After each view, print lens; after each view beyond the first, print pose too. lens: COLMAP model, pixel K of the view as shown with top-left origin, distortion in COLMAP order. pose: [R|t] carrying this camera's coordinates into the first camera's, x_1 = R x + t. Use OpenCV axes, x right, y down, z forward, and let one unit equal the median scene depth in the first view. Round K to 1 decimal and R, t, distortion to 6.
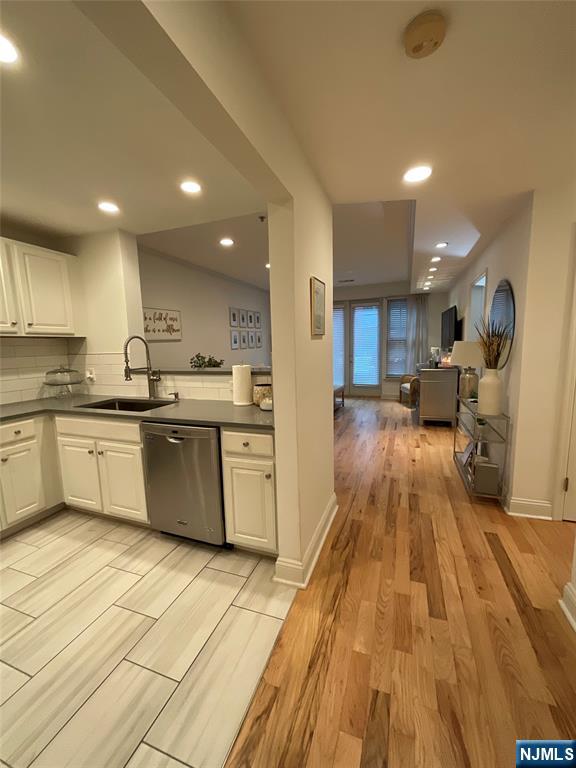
lens RADIAL K [[310.1, 0, 289.0], [0, 310.1, 384.7], [0, 0, 1]] dist [-0.002382, 0.002608]
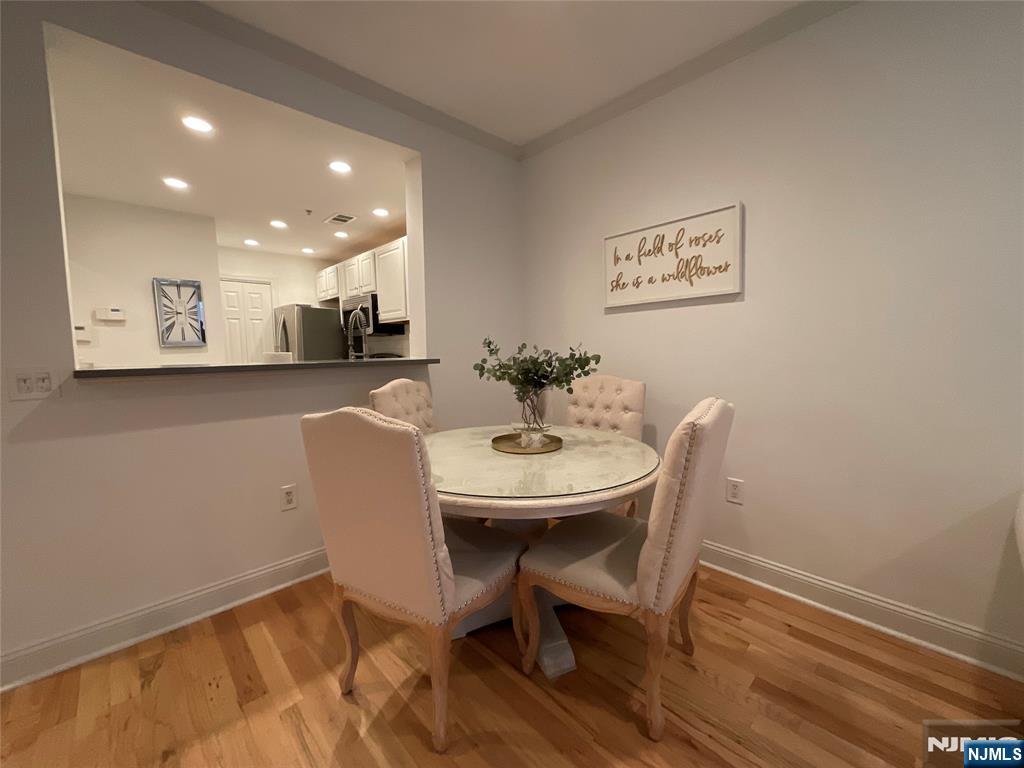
lens RADIAL K [[413.4, 0, 514.4], [0, 413.4, 383.0], [0, 0, 1]] dist [-0.002382, 0.002608]
pose [[-0.428542, 0.110320, -0.896761, 0.244076], [-0.094876, 0.981536, 0.166088, -0.163378], [0.898526, 0.156257, -0.410163, 1.550363]]
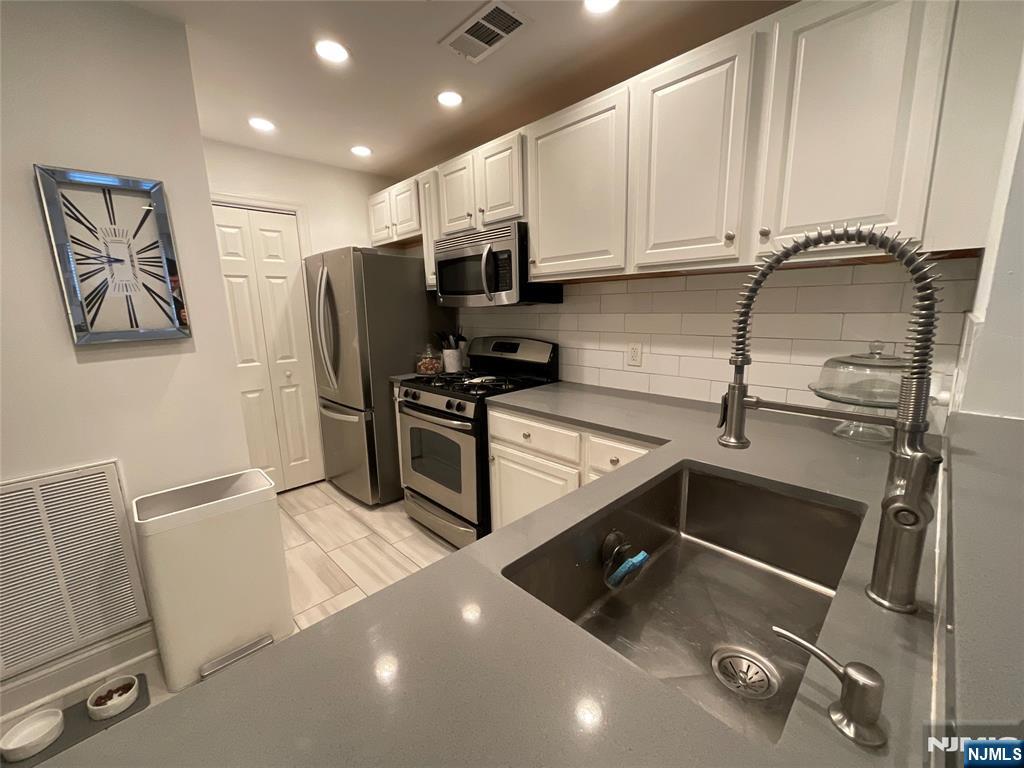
lens RADIAL K [[413.4, 0, 512.2], [0, 413.4, 383.3], [0, 0, 1]] dist [-0.002382, 0.002608]
pose [[-0.422027, 0.199691, -0.884317, -0.164901], [-0.087986, 0.961813, 0.259181, -0.100480], [0.902303, 0.187189, -0.388341, 0.807695]]
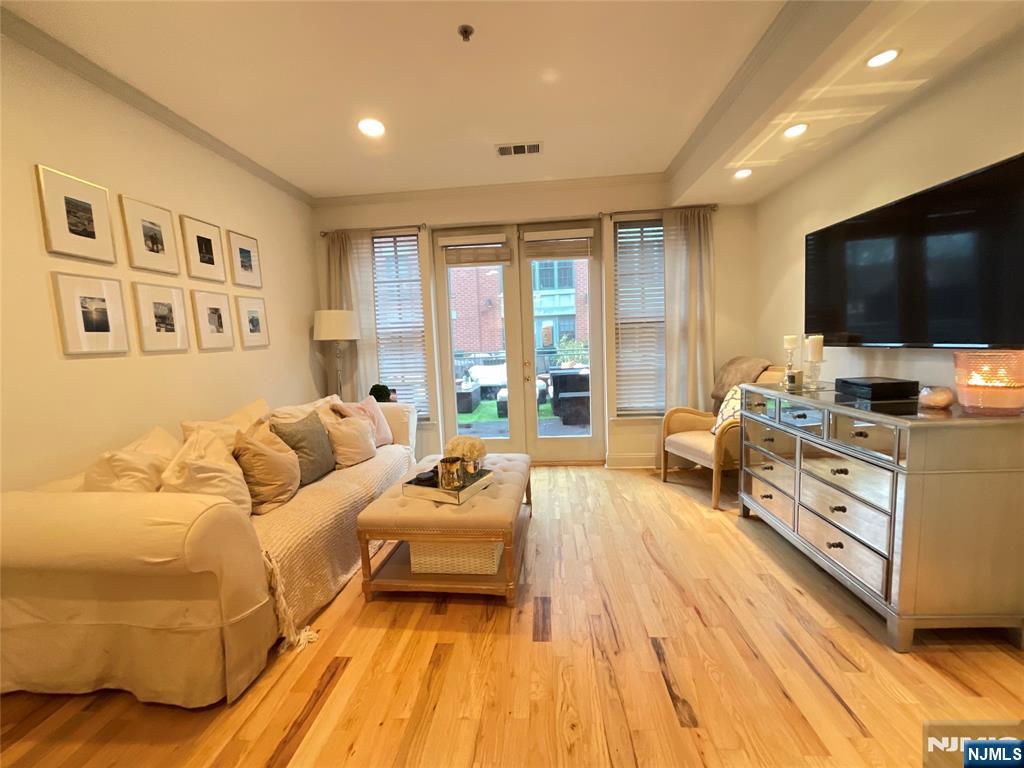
lens RADIAL K [[413.4, 0, 513.7], [0, 413.4, 384.4], [0, 0, 1]] dist [-0.002382, 0.002608]
pose [[0.959161, -0.046146, 0.279071, 0.089299], [0.056079, 0.998042, -0.027711, -0.138082], [-0.277246, 0.042229, 0.959870, 1.258734]]
